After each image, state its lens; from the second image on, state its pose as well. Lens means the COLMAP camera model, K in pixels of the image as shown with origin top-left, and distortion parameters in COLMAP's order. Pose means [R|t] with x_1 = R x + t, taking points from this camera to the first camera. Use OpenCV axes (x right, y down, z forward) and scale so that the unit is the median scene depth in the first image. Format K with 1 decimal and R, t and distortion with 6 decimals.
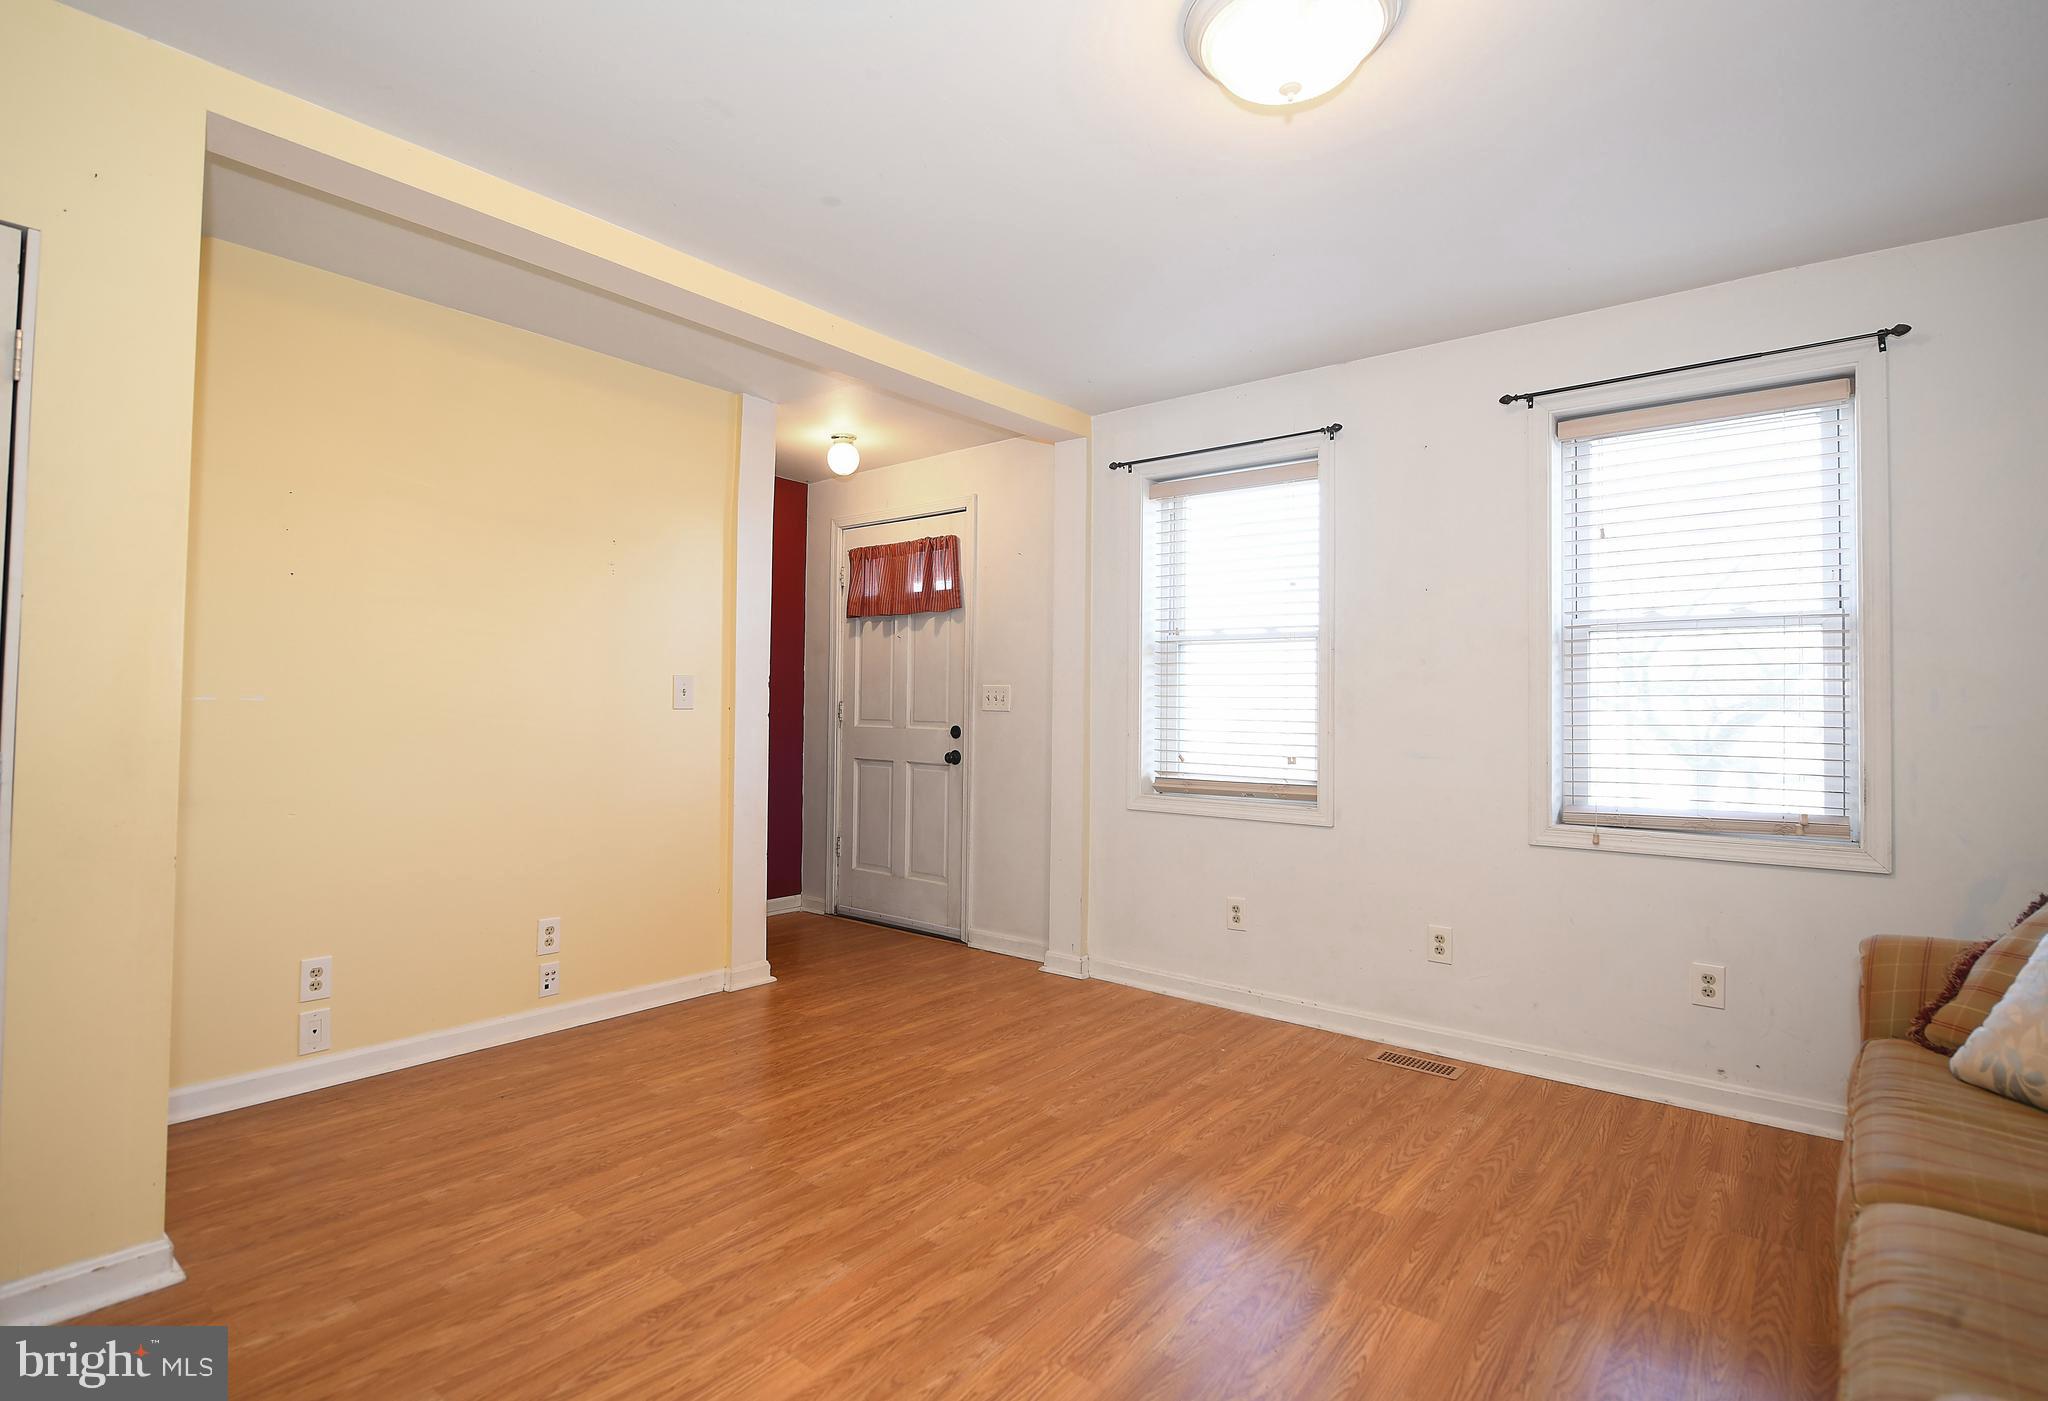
lens RADIAL K [[999.0, 0, 1010.2], [0, 999.0, 699.5], [0, 0, 1]] dist [-0.005786, -0.003022]
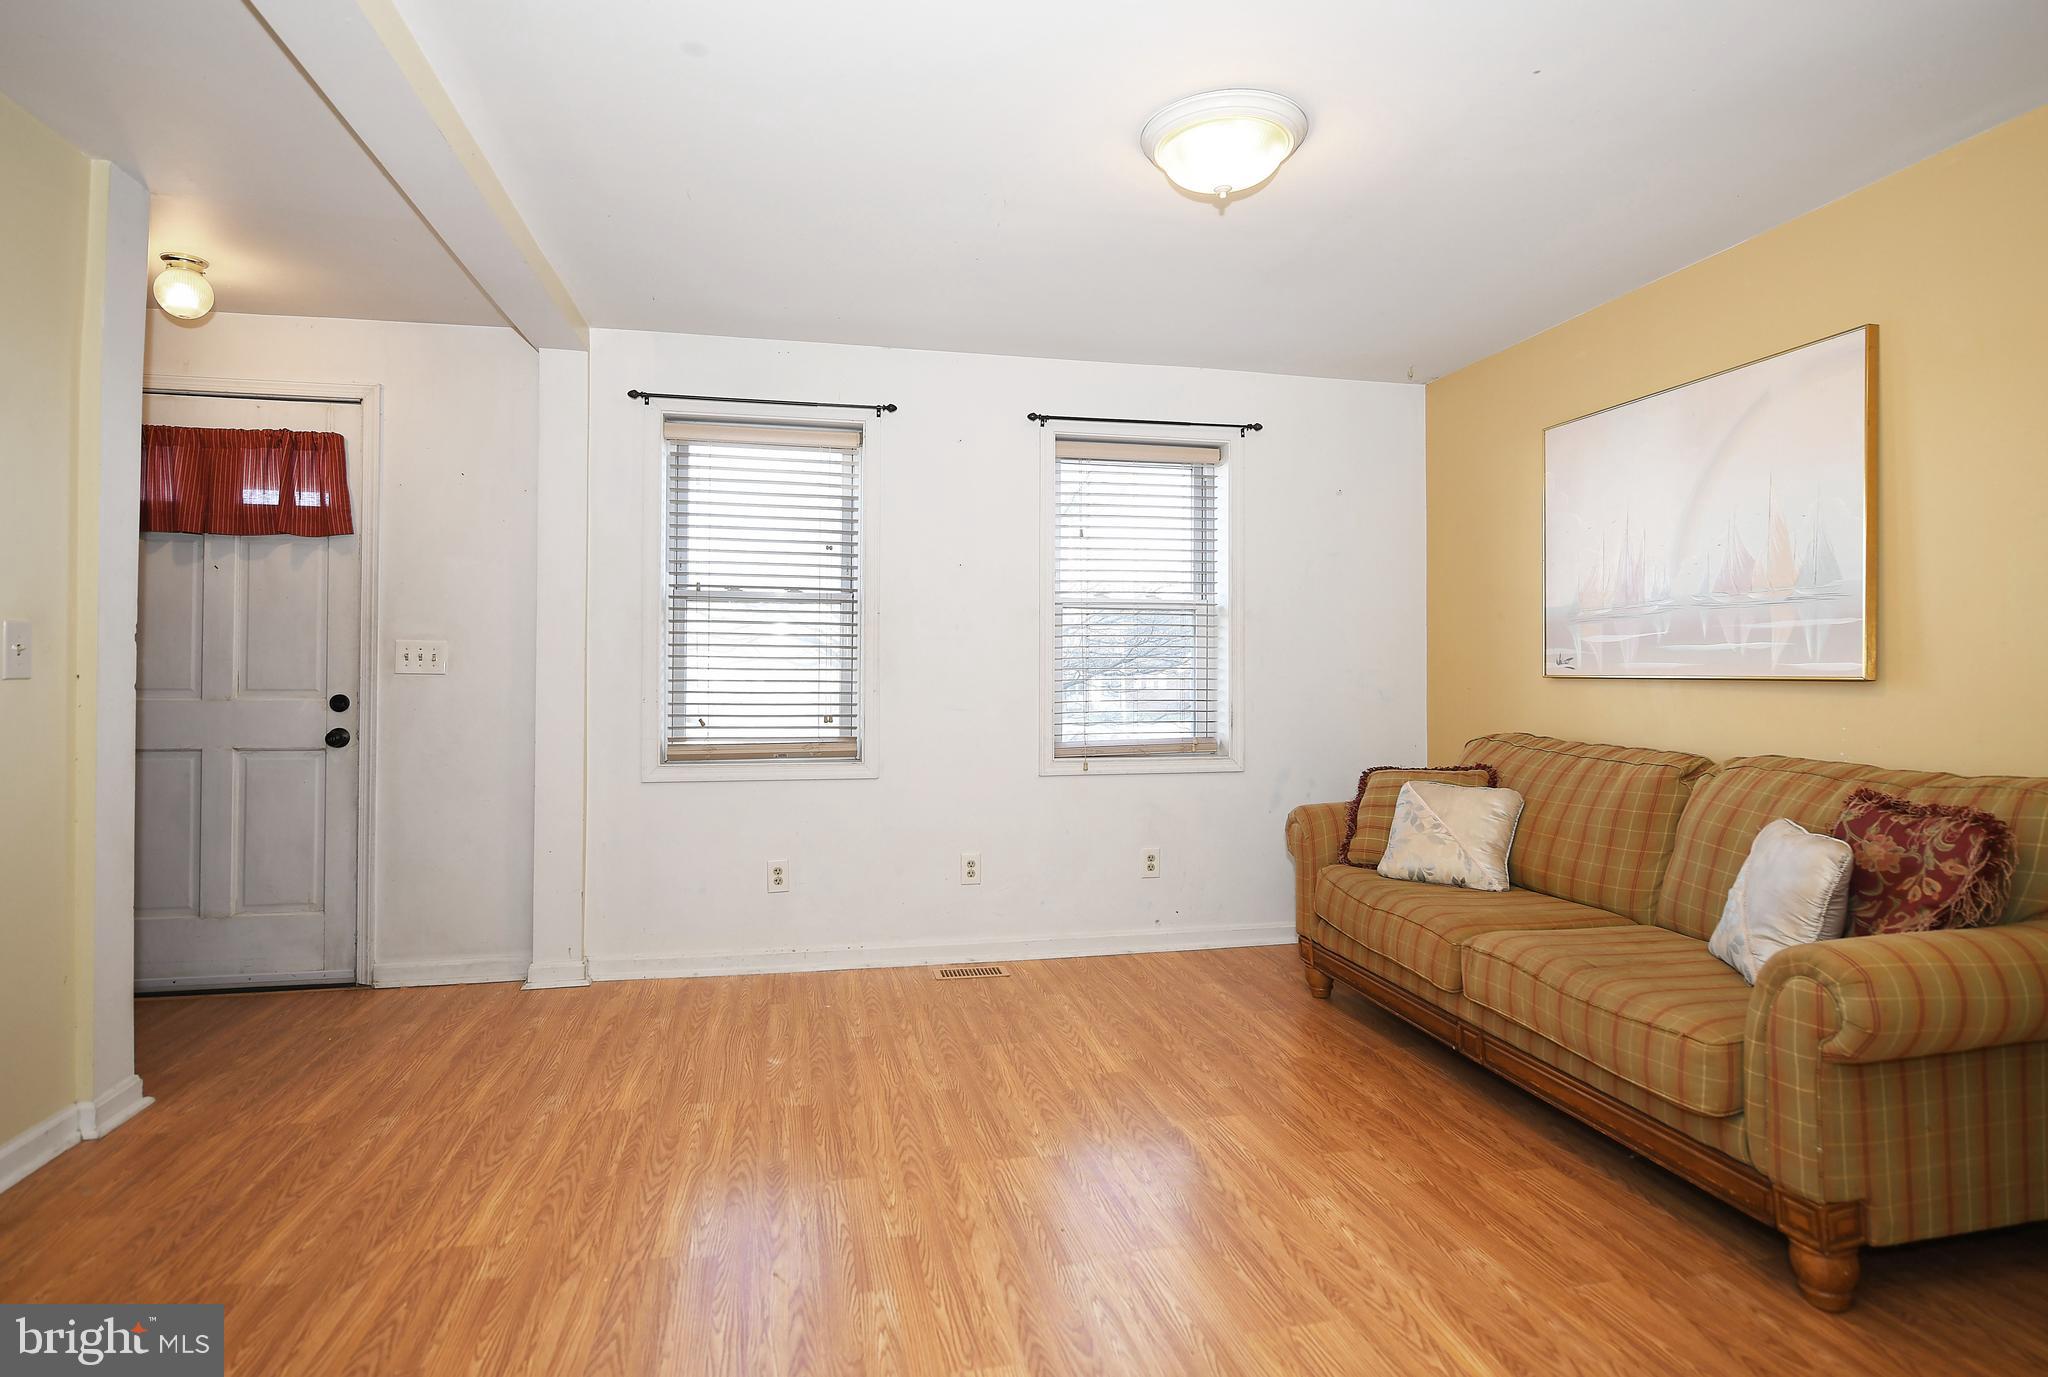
lens RADIAL K [[1044.8, 0, 1029.1], [0, 1044.8, 674.1], [0, 0, 1]] dist [-0.003685, -0.002536]
pose [[0.622840, -0.013062, 0.782240, -0.516250], [-0.003474, 0.999805, 0.019461, -0.008471], [-0.782341, -0.014839, 0.622673, 0.195549]]
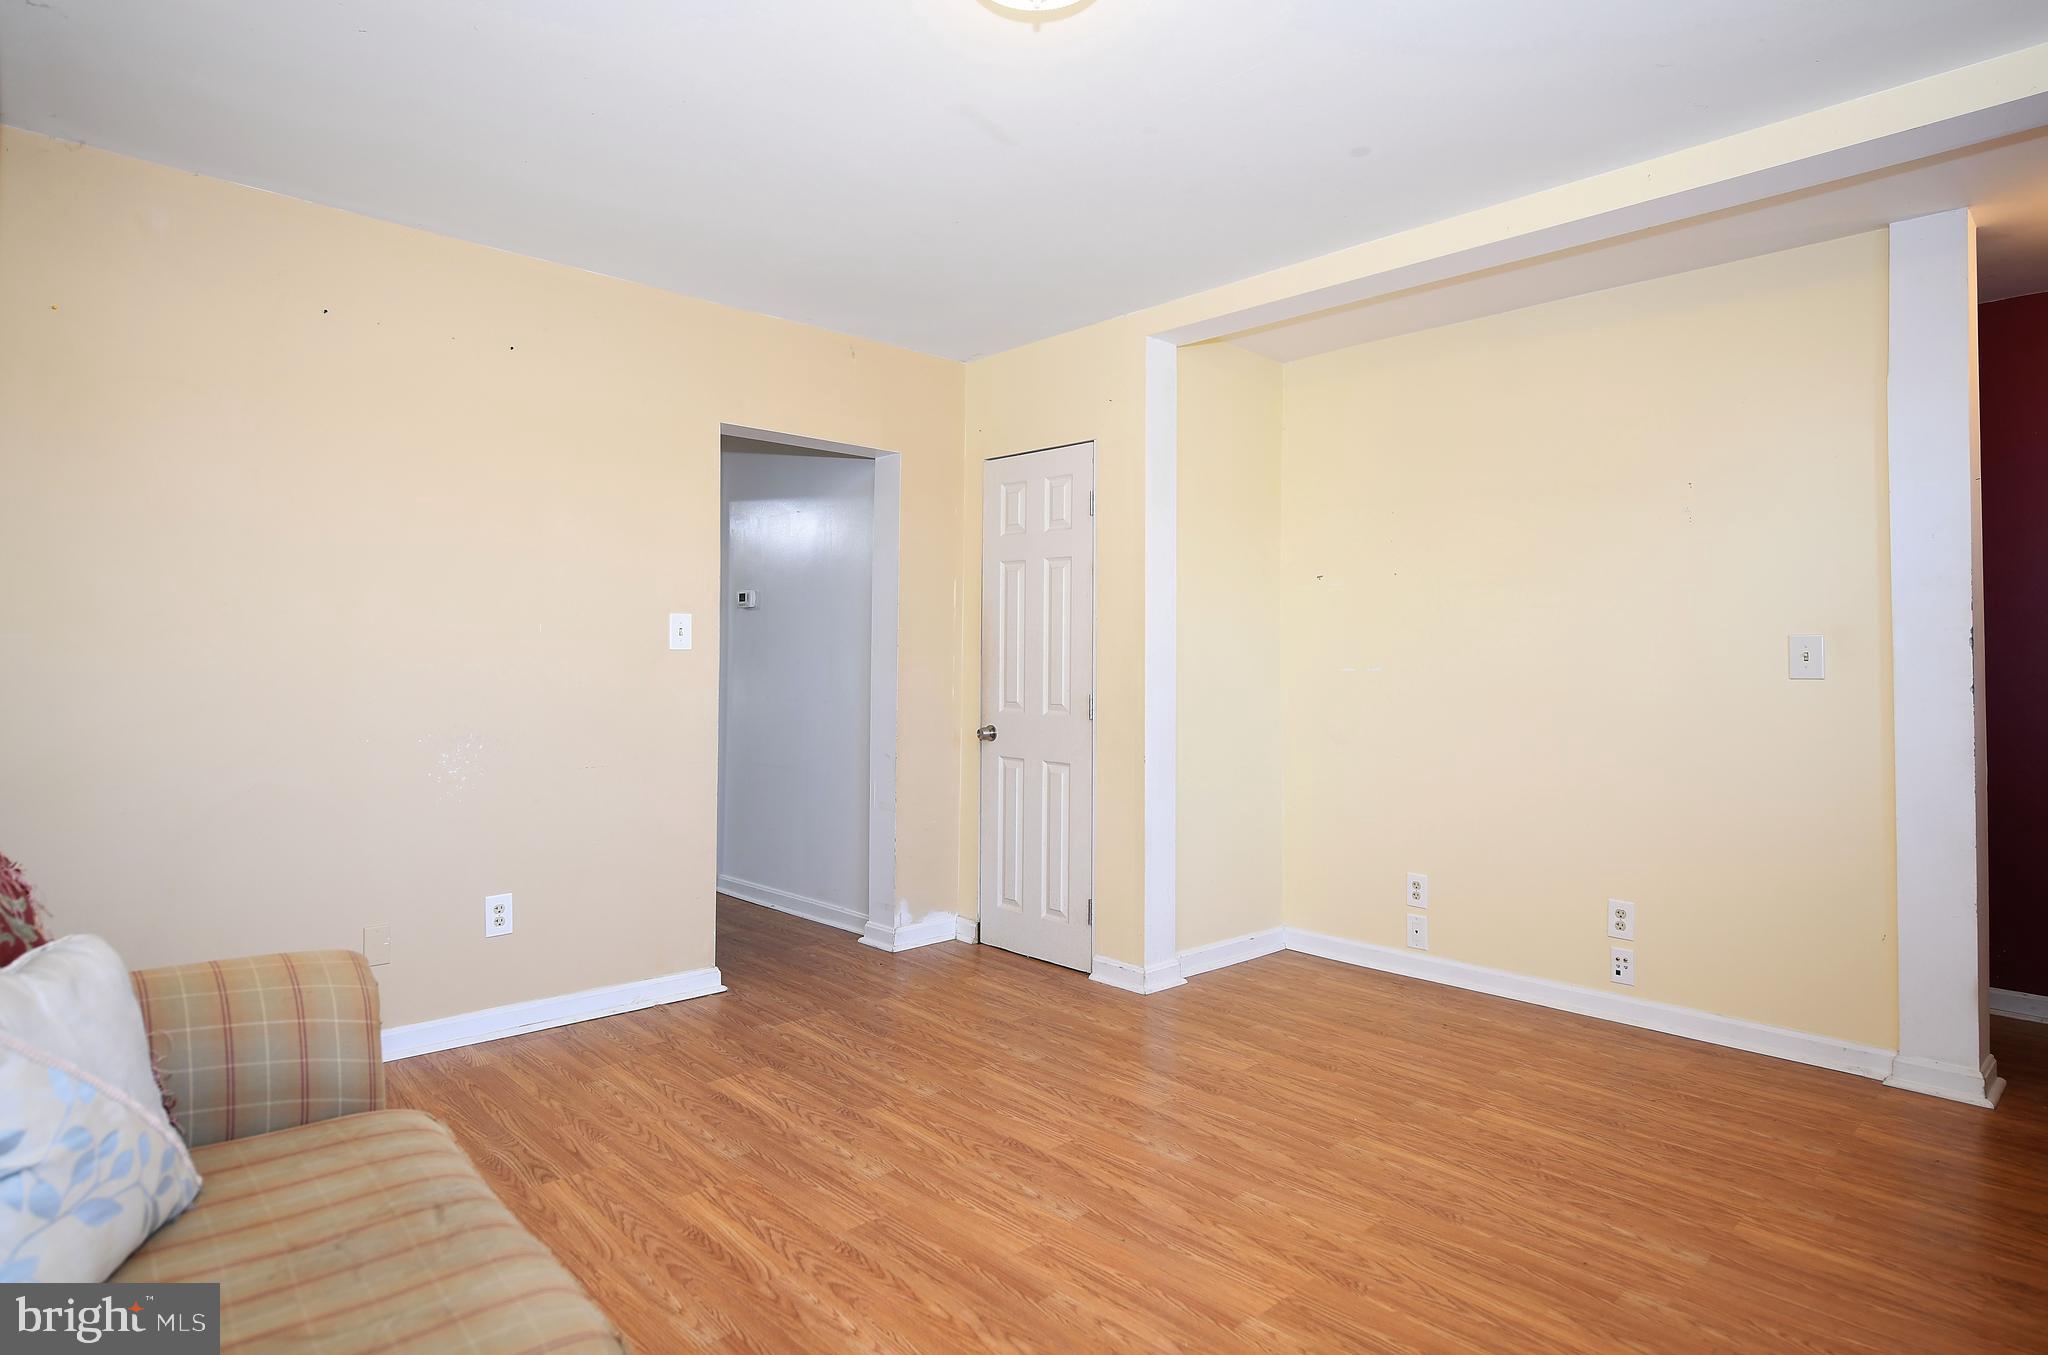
lens RADIAL K [[1142.6, 0, 1017.0], [0, 1142.6, 672.6], [0, 0, 1]] dist [0.000384, -0.000625]
pose [[-0.138599, -0.009303, -0.990305, 0.734317], [-0.000858, 0.999957, -0.009273, 0.015009], [0.990348, -0.000436, -0.138601, 0.624349]]
